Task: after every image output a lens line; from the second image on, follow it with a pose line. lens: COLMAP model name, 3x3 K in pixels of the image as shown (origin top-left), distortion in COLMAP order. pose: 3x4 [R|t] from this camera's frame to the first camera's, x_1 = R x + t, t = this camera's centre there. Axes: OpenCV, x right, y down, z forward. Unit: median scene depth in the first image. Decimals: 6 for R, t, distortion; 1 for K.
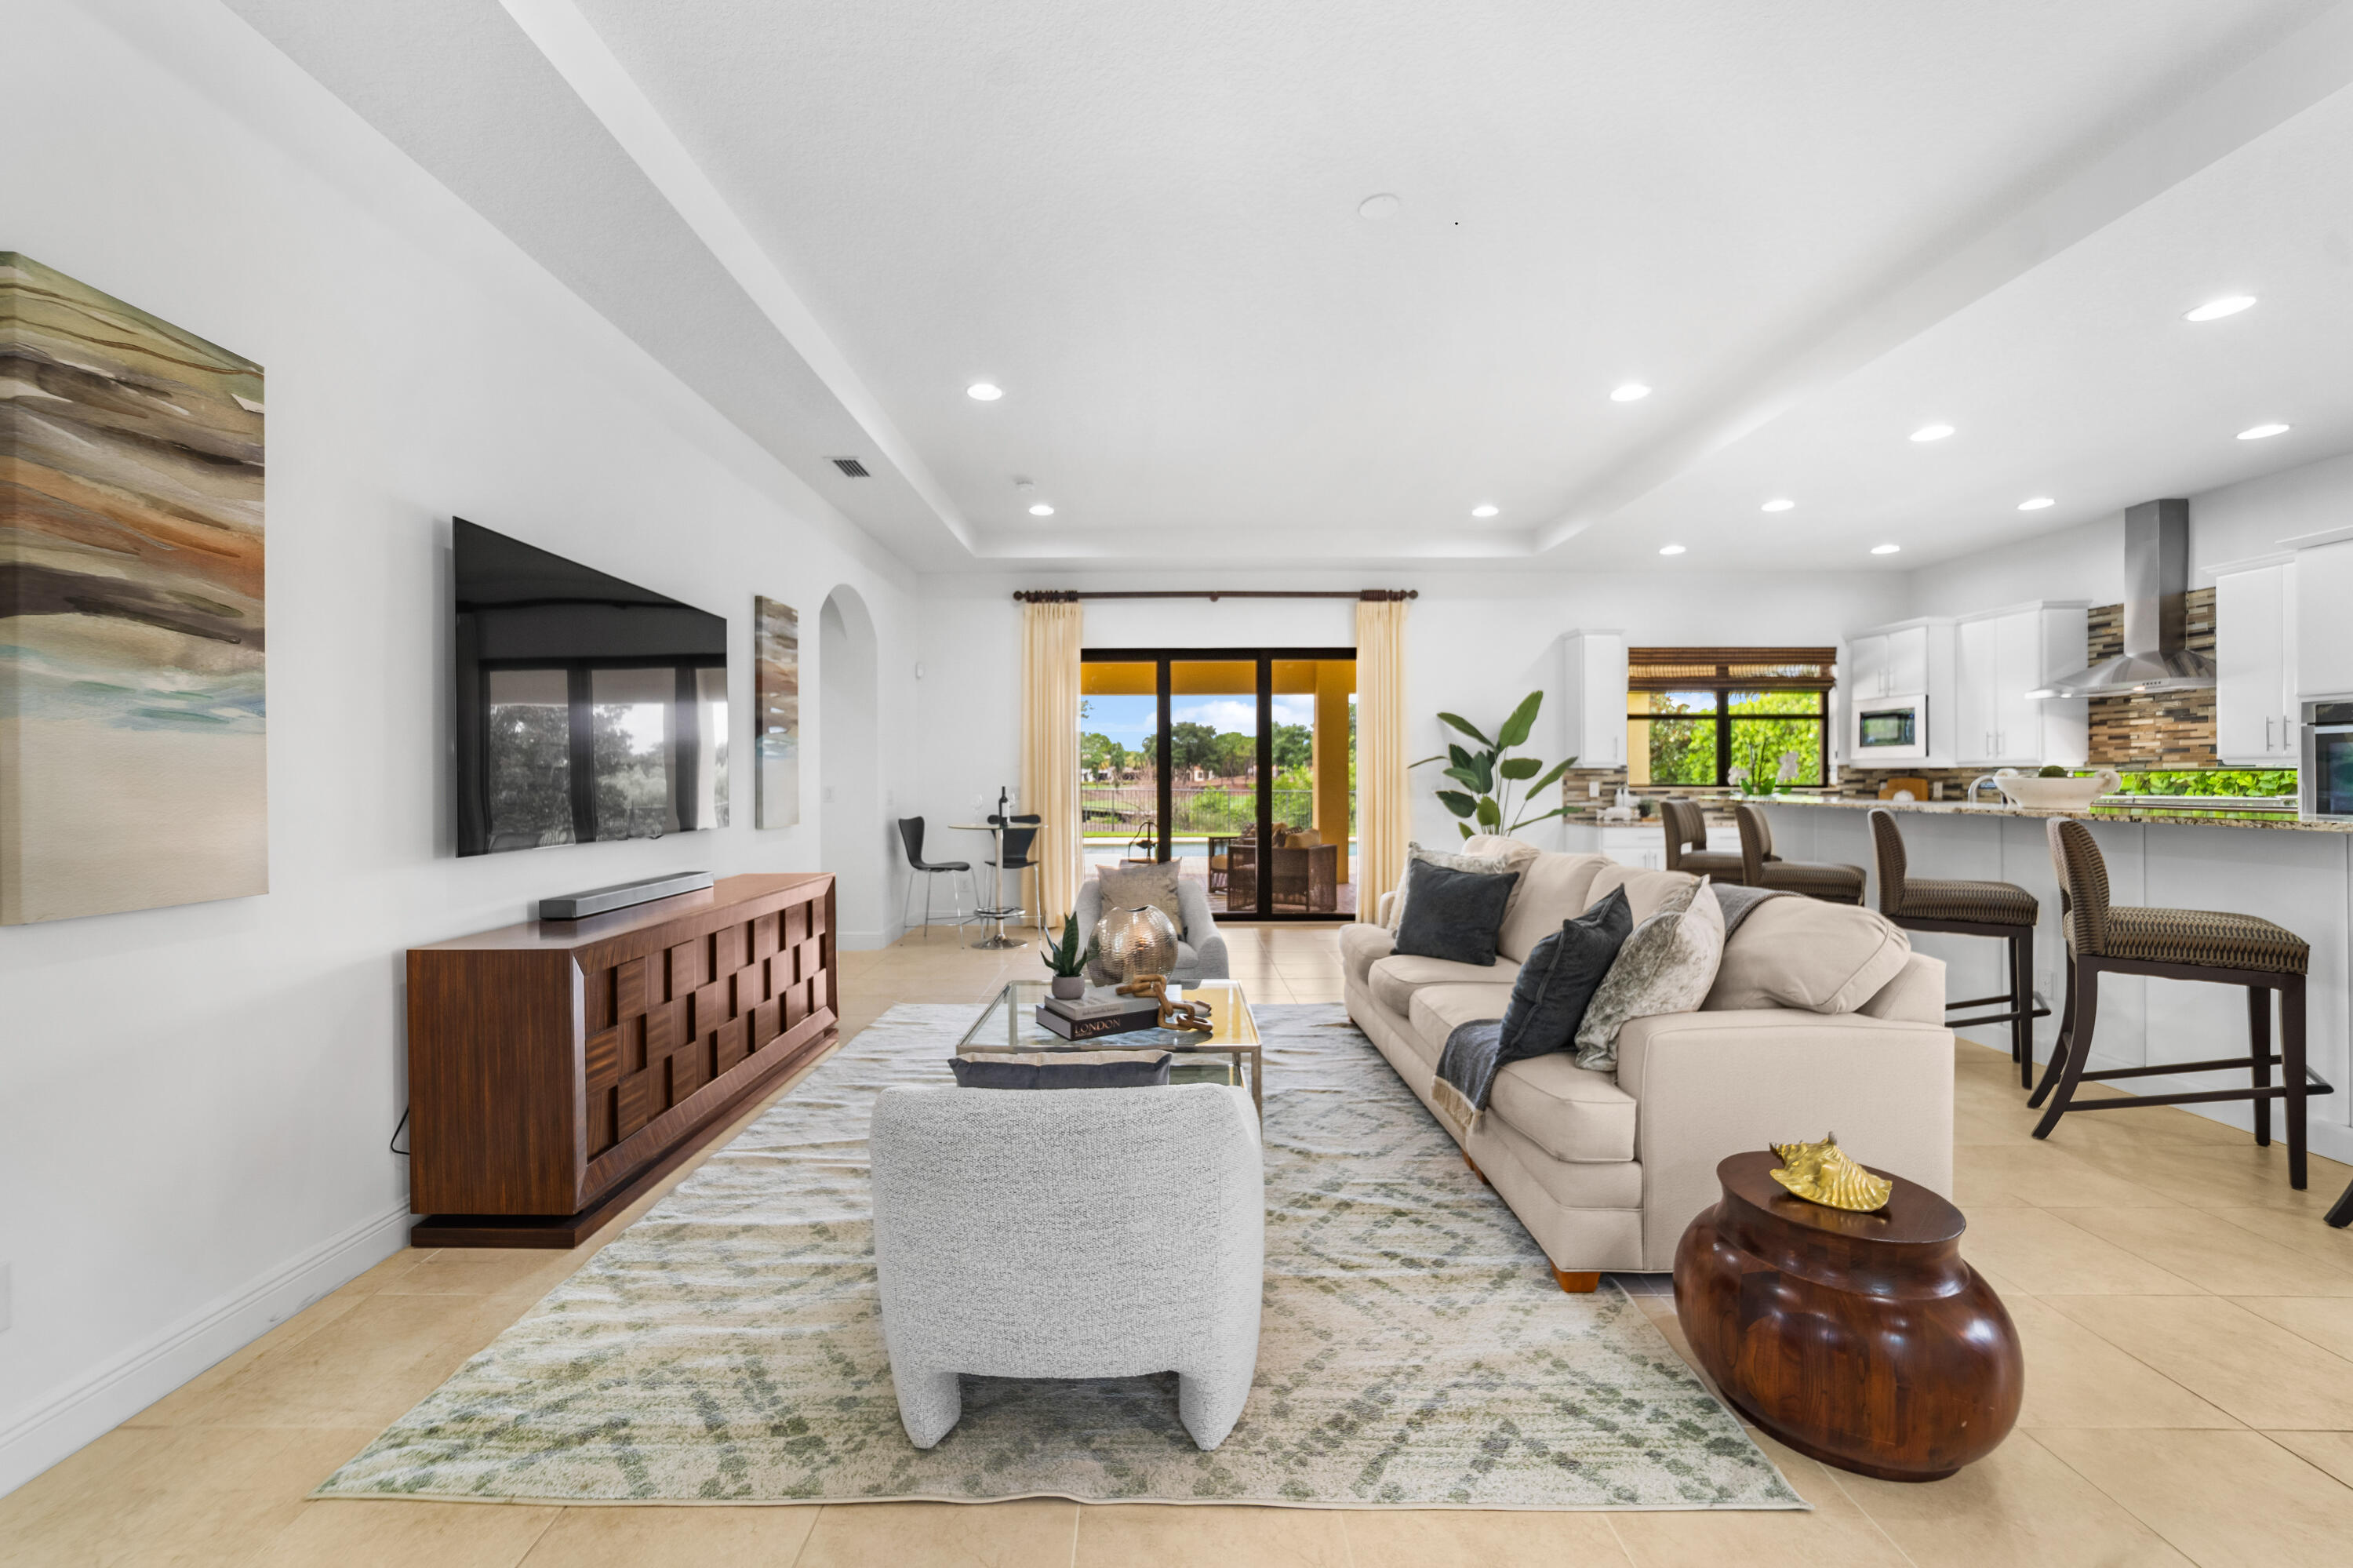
lens RADIAL K [[929.2, 0, 1155.7], [0, 929.2, 777.4], [0, 0, 1]] dist [-0.028159, 0.011571]
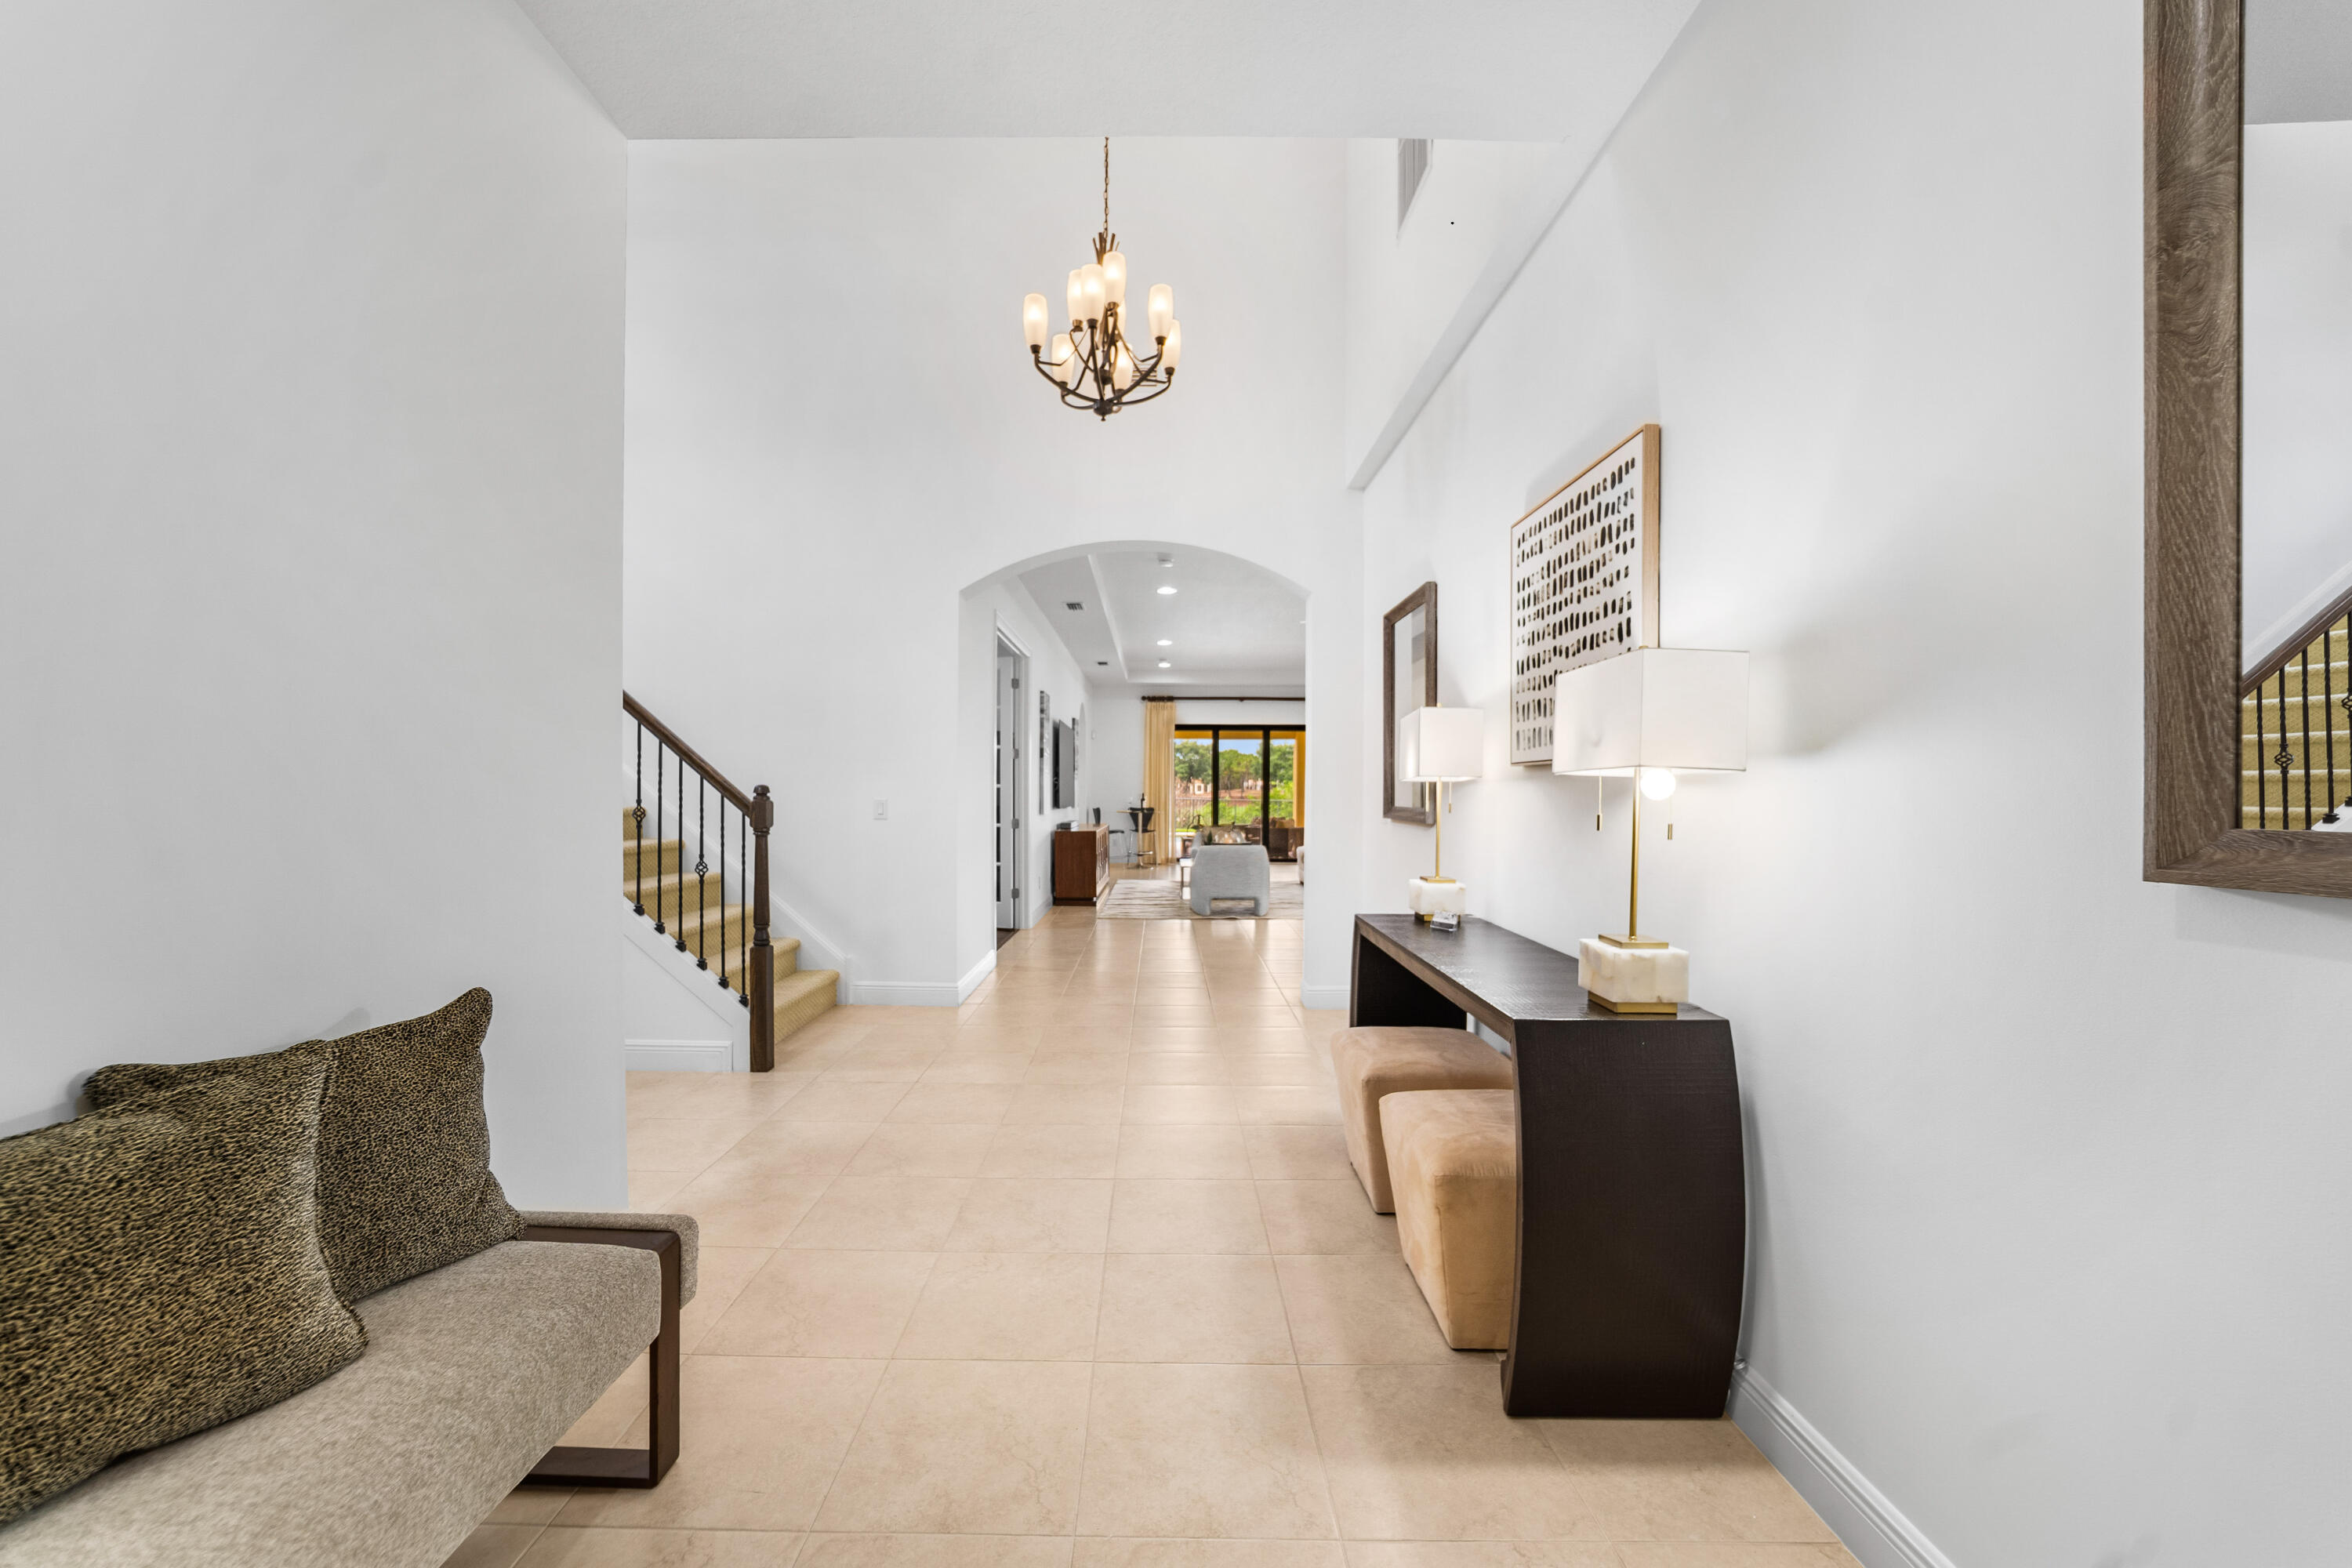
lens RADIAL K [[867.8, 0, 1139.5], [0, 867.8, 797.7], [0, 0, 1]] dist [-0.013986, 0.000265]
pose [[0.999800, 0.007286, -0.018607, -0.169097], [-0.007121, 0.999935, 0.008919, 0.003010], [0.018671, -0.008784, 0.999787, -1.224146]]
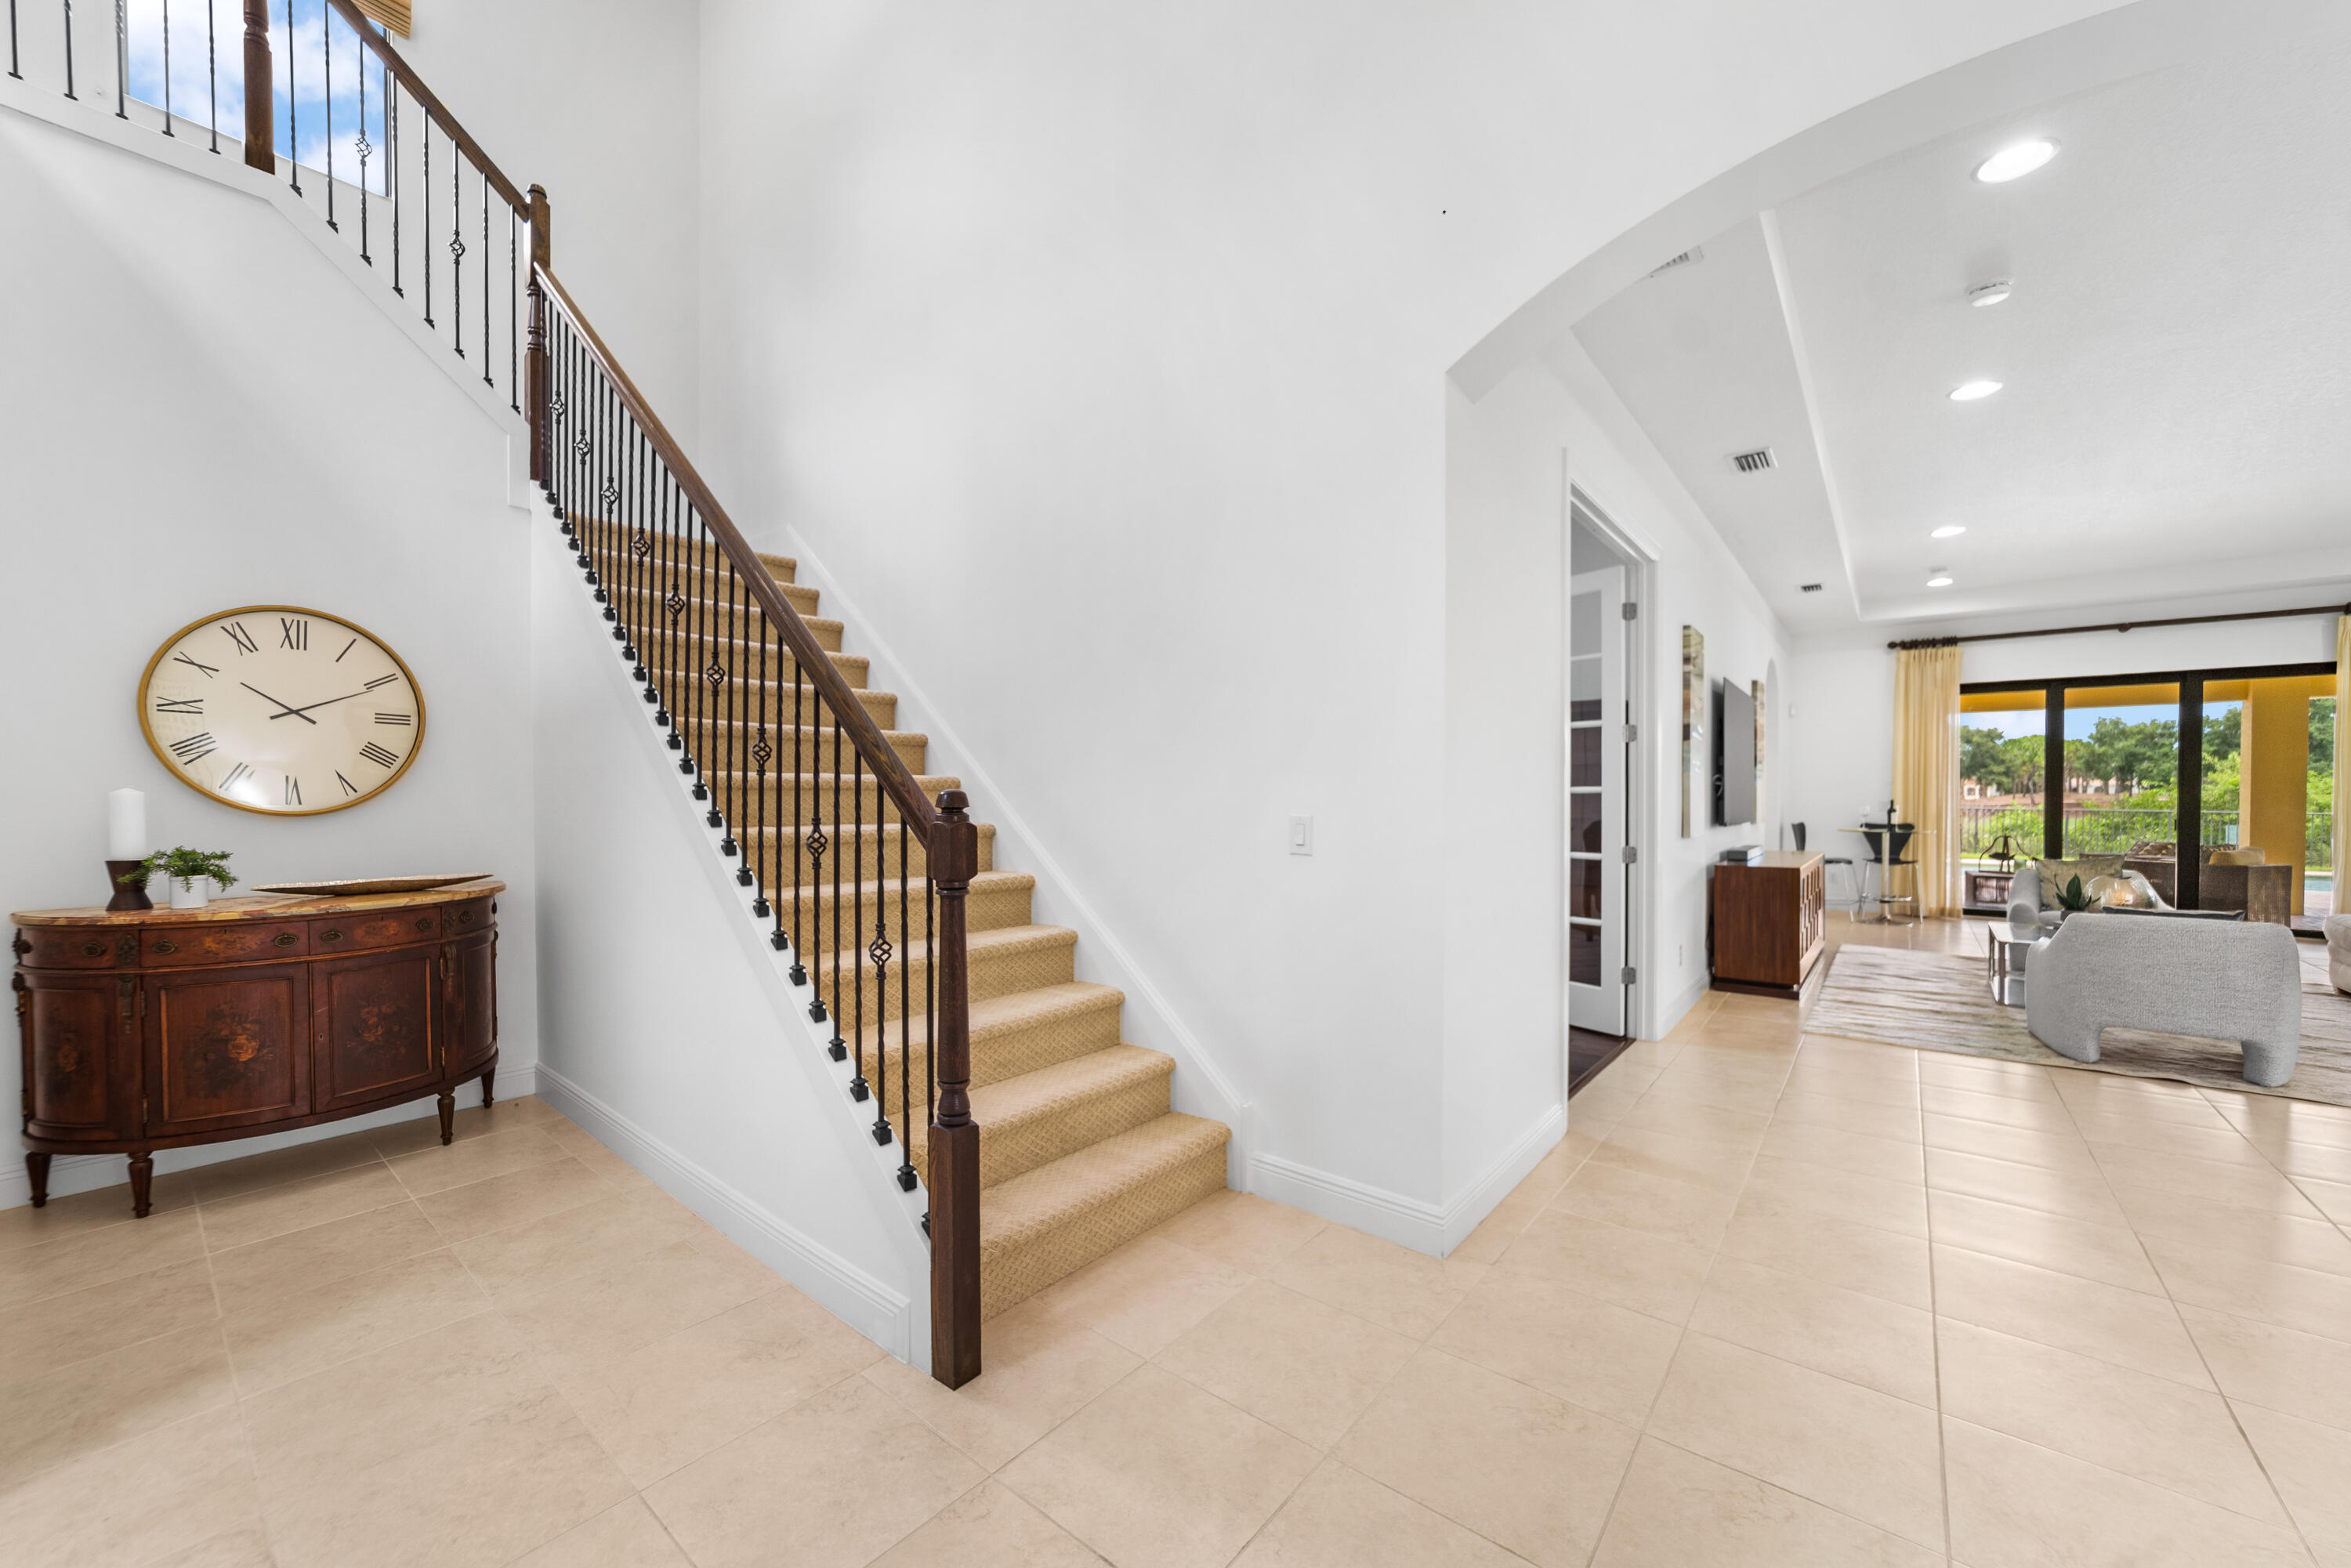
lens RADIAL K [[904.1, 0, 1144.0], [0, 904.1, 802.3], [0, 0, 1]] dist [-0.025804, 0.010040]
pose [[0.766203, 0.008249, -0.642546, -0.205078], [-0.001891, 0.999942, 0.010582, 0.002187], [0.642596, -0.006893, 0.766174, -0.762357]]
